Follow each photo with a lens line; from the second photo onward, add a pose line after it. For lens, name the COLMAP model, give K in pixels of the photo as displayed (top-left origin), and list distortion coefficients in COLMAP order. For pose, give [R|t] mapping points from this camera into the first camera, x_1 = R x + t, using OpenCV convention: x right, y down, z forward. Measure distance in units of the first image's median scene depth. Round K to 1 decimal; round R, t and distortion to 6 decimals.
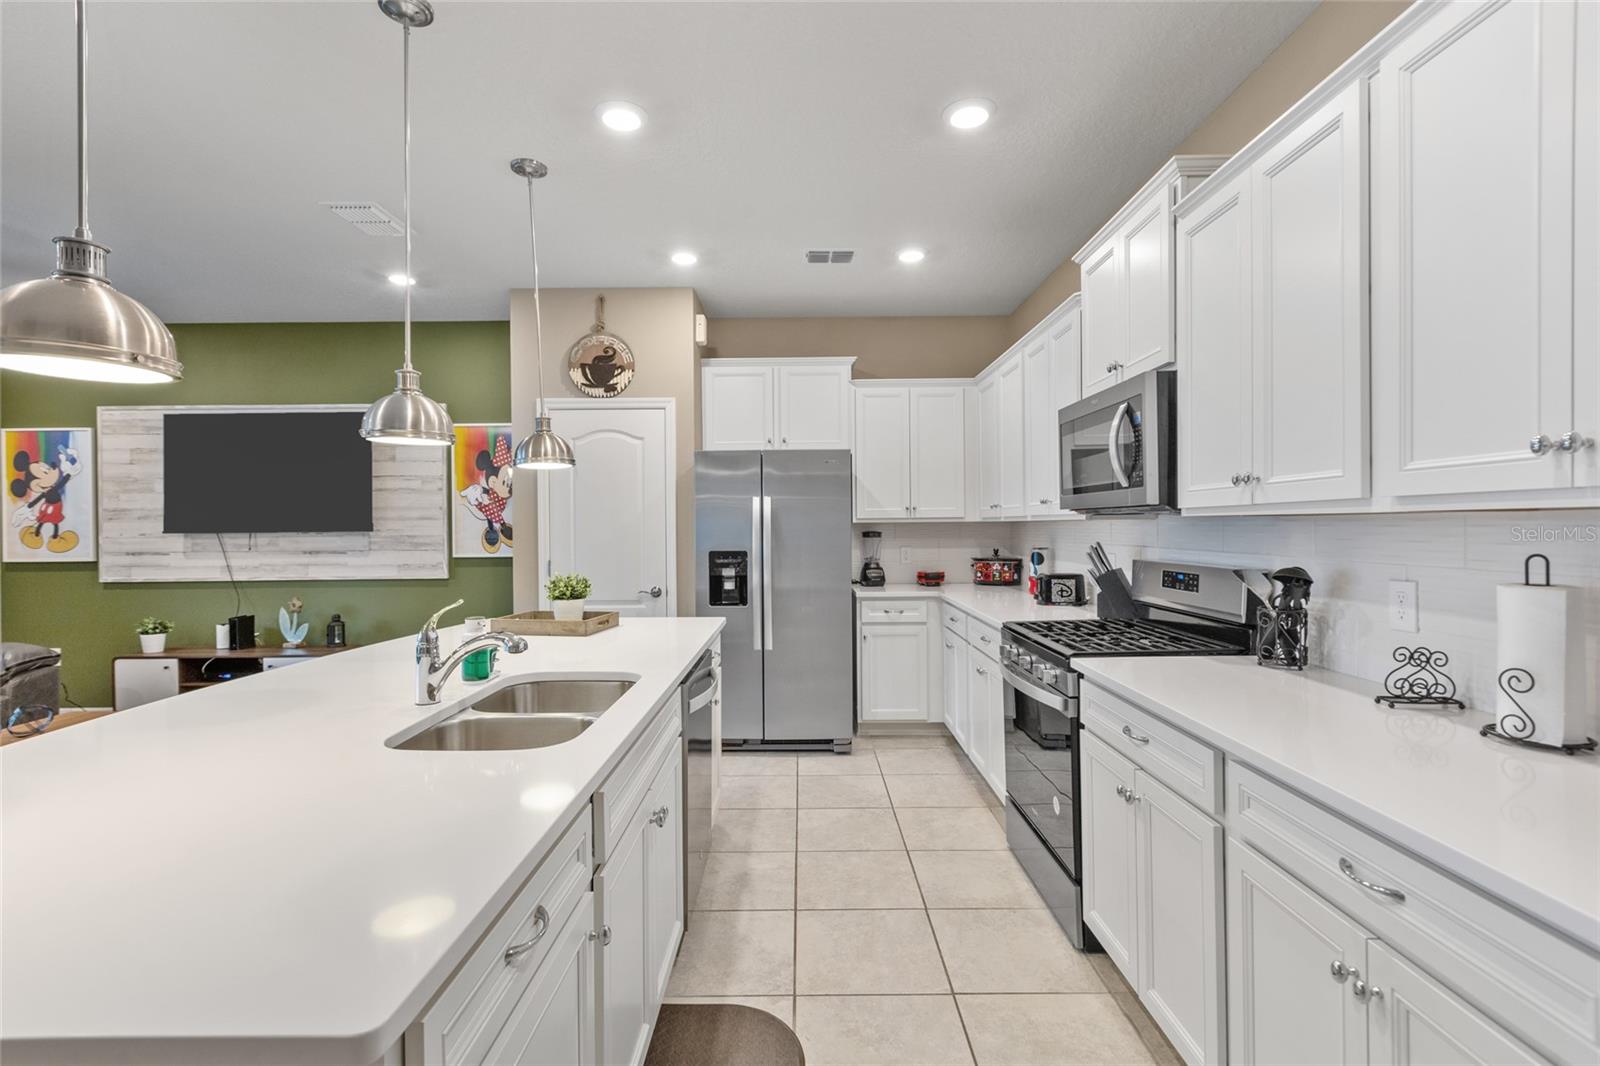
lens RADIAL K [[724.8, 0, 797.8], [0, 724.8, 528.2], [0, 0, 1]] dist [0.003482, -0.000708]
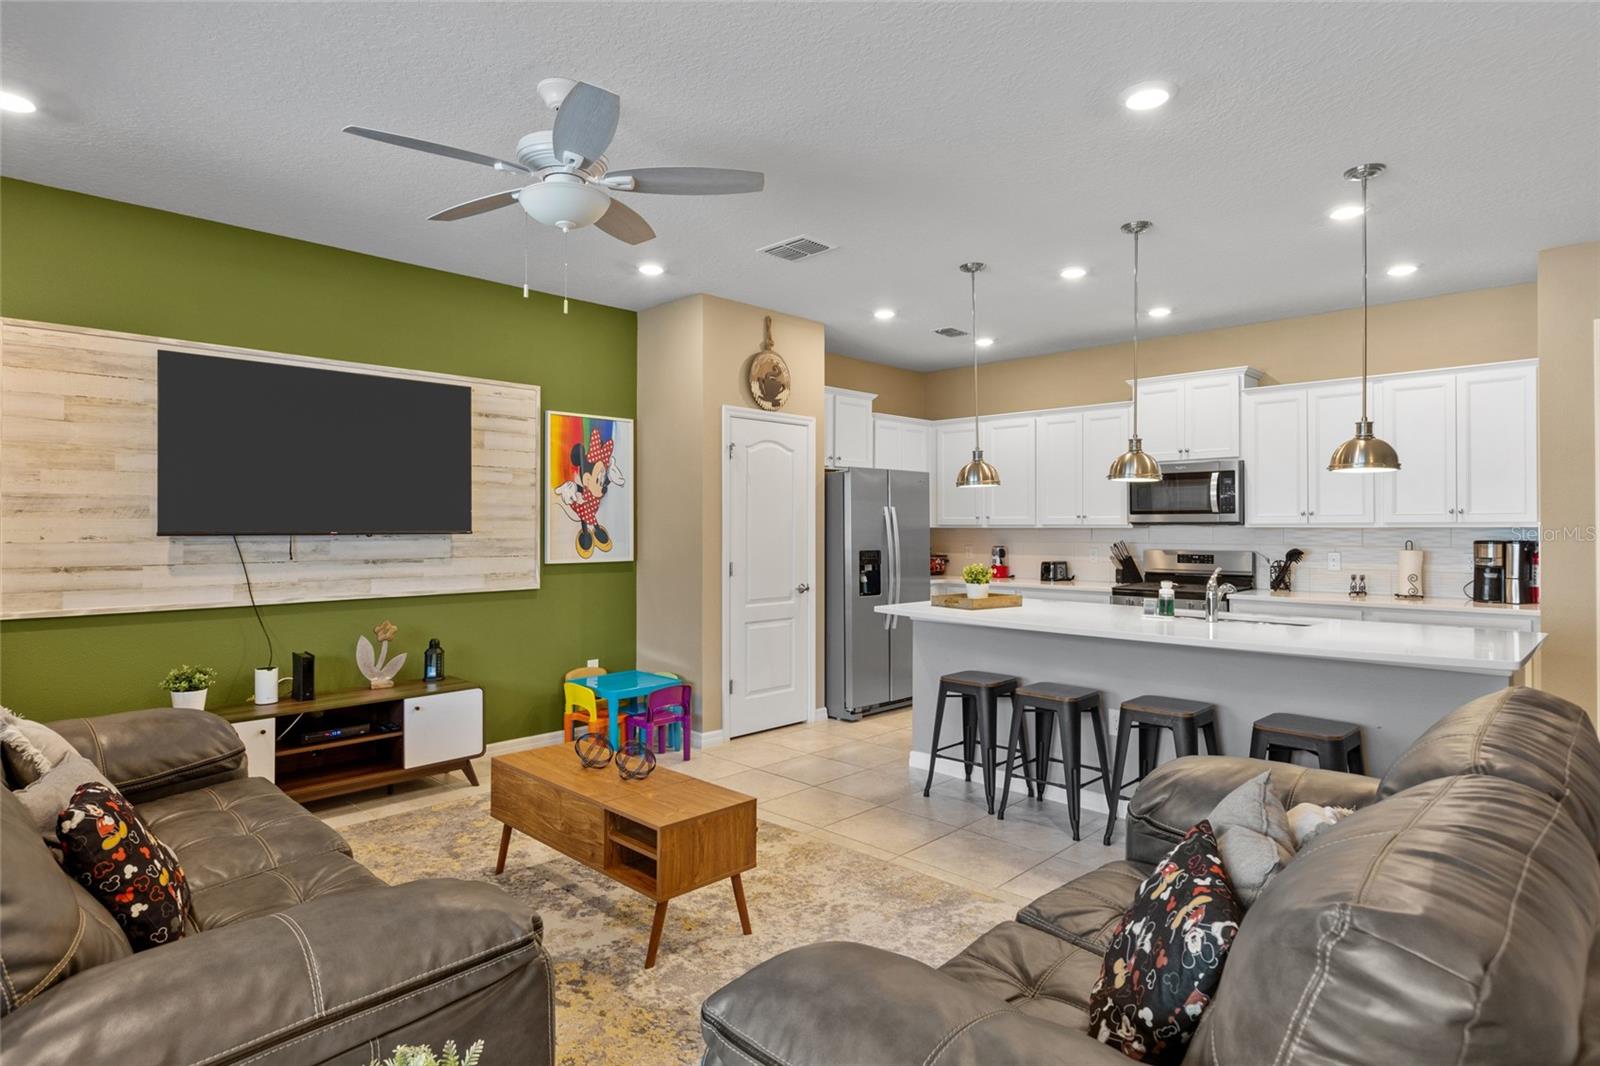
lens RADIAL K [[864.0, 0, 787.0], [0, 864.0, 521.3], [0, 0, 1]] dist [0.001289, -0.000828]
pose [[0.699001, 0.013227, 0.714998, -1.070341], [-0.003085, 0.999875, -0.015481, 0.004651], [-0.715114, 0.008616, 0.698955, 0.073824]]
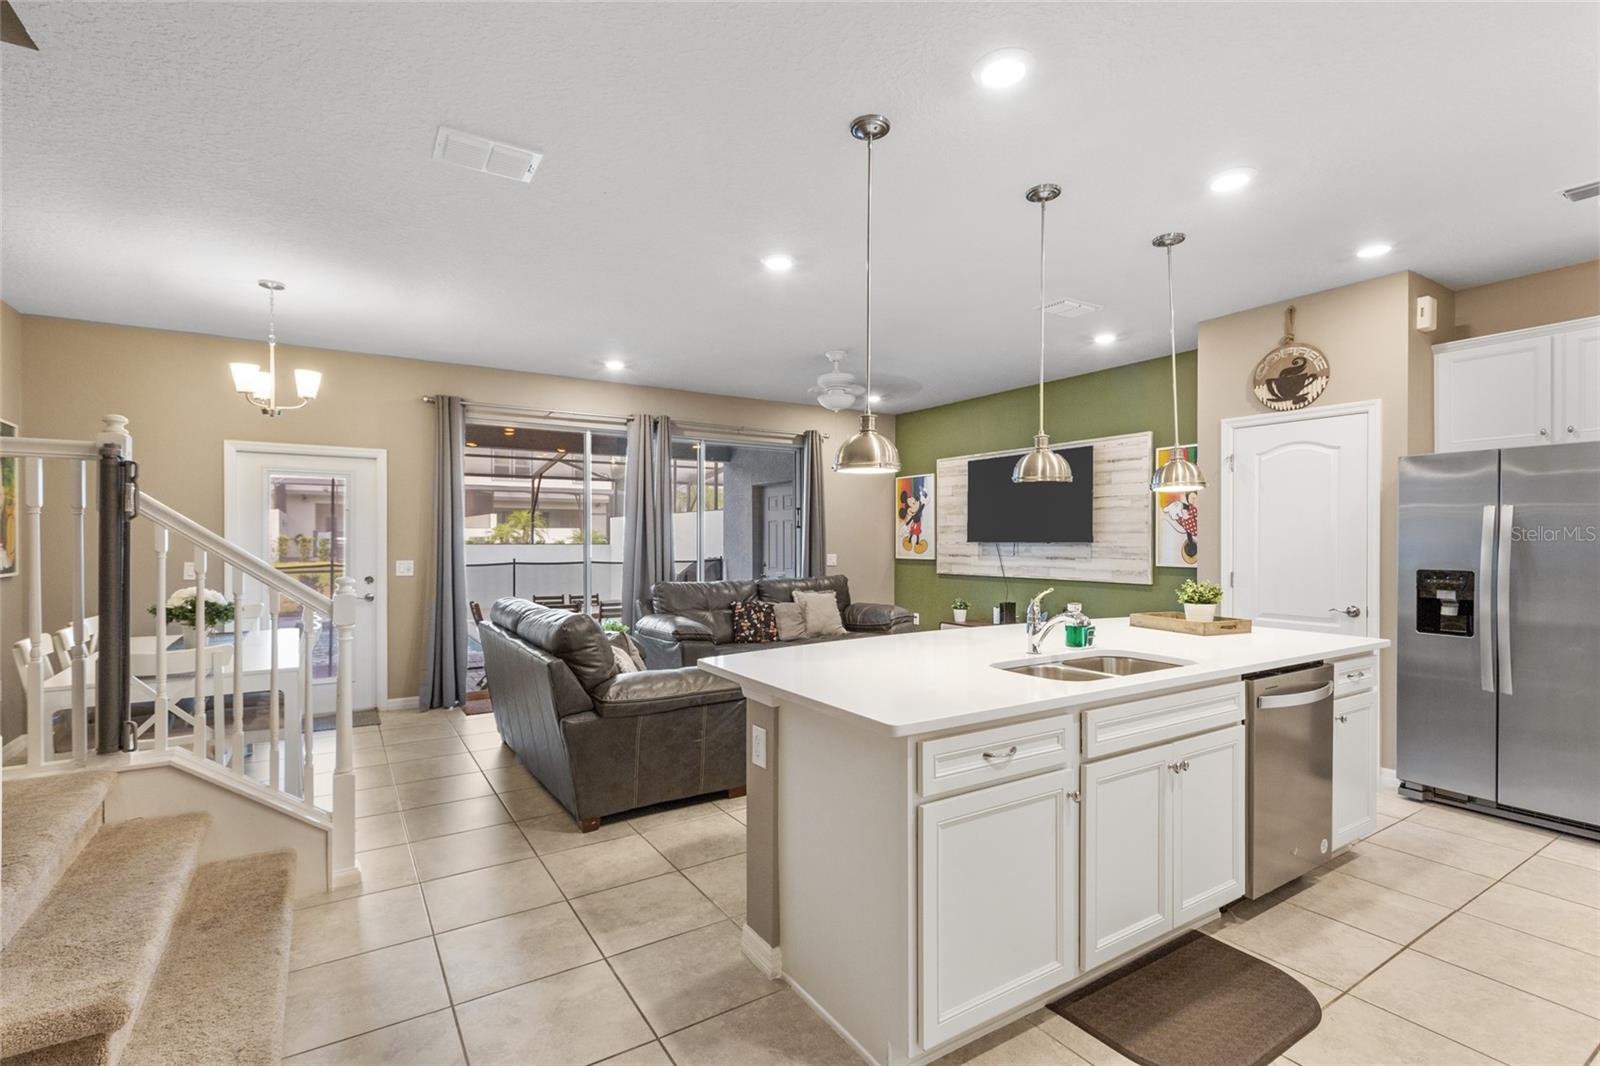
lens RADIAL K [[726.0, 0, 791.9], [0, 726.0, 543.1], [0, 0, 1]] dist [0.002537, -0.000048]
pose [[0.538956, 0.012804, -0.842236, 0.183734], [-0.008432, 0.999916, 0.009806, -0.002257], [0.842291, 0.001817, 0.539019, -0.097976]]
